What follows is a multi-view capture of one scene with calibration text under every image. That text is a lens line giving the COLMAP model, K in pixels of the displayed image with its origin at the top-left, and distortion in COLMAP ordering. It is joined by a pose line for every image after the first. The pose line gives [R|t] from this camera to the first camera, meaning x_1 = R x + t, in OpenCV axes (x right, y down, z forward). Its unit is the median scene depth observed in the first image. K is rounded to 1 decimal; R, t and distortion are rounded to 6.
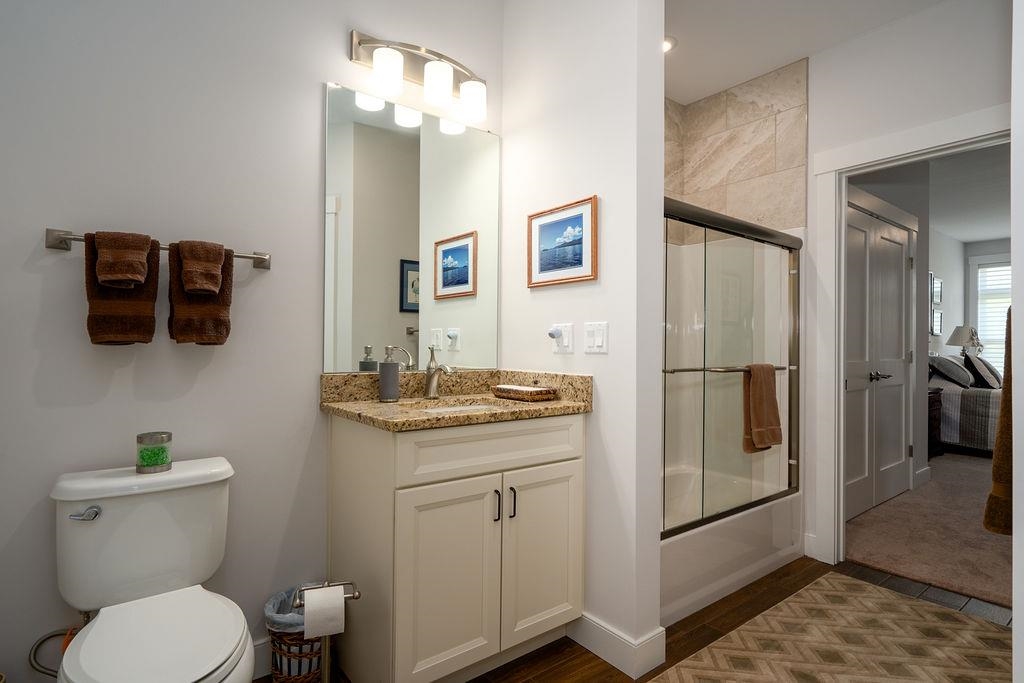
lens RADIAL K [[550.6, 0, 506.0], [0, 550.6, 345.8], [0, 0, 1]] dist [0.017680, -0.000058]
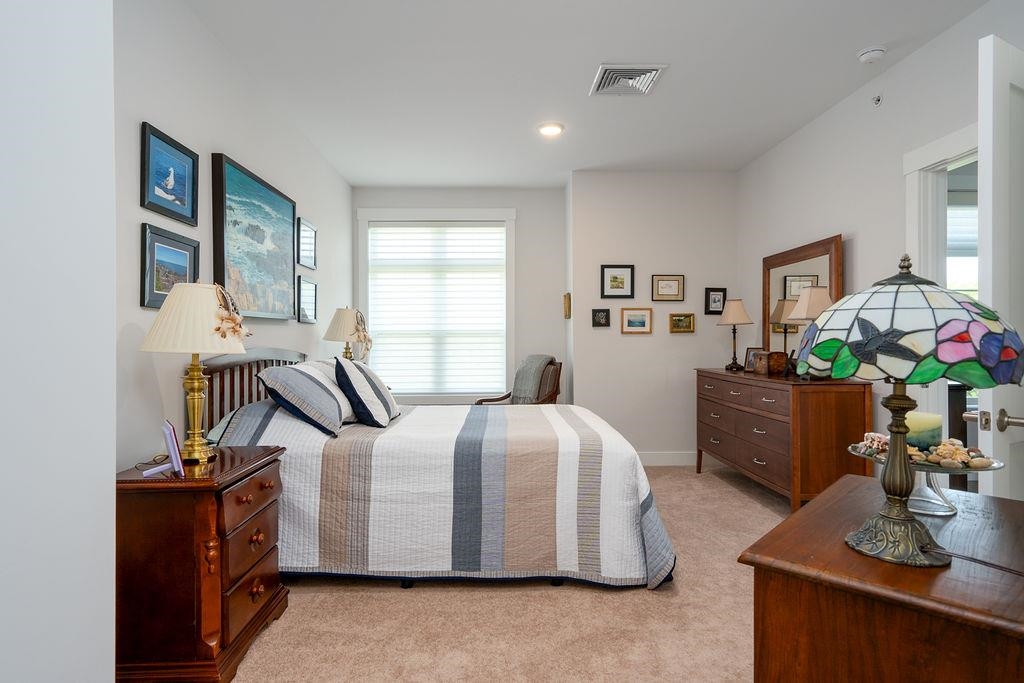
lens RADIAL K [[569.6, 0, 512.0], [0, 569.6, 341.5], [0, 0, 1]] dist [0.000889, 0.000197]
pose [[0.605790, -0.014214, 0.795497, 1.398318], [0.010593, 0.999896, 0.009800, -0.011193], [-0.795554, 0.002490, 0.605878, 1.543184]]
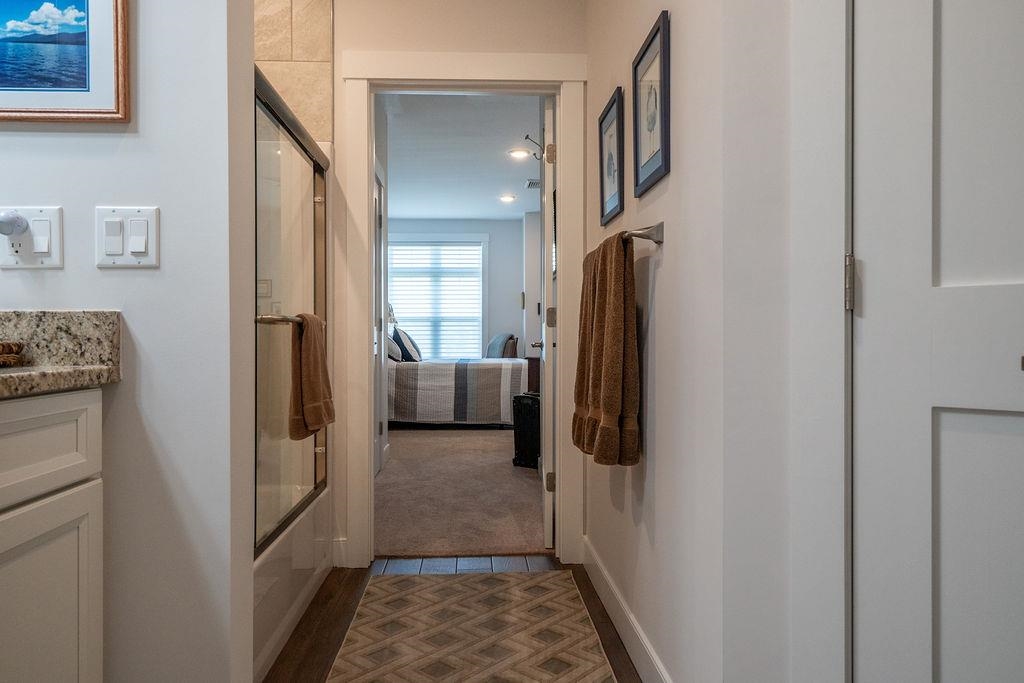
lens RADIAL K [[697.6, 0, 534.6], [0, 697.6, 341.2], [0, 0, 1]] dist [0.005936, -0.003006]
pose [[0.562409, -0.014690, 0.826729, -0.140646], [0.008306, 0.999892, 0.012116, 0.067519], [-0.826817, 0.000053, 0.562470, 0.282384]]
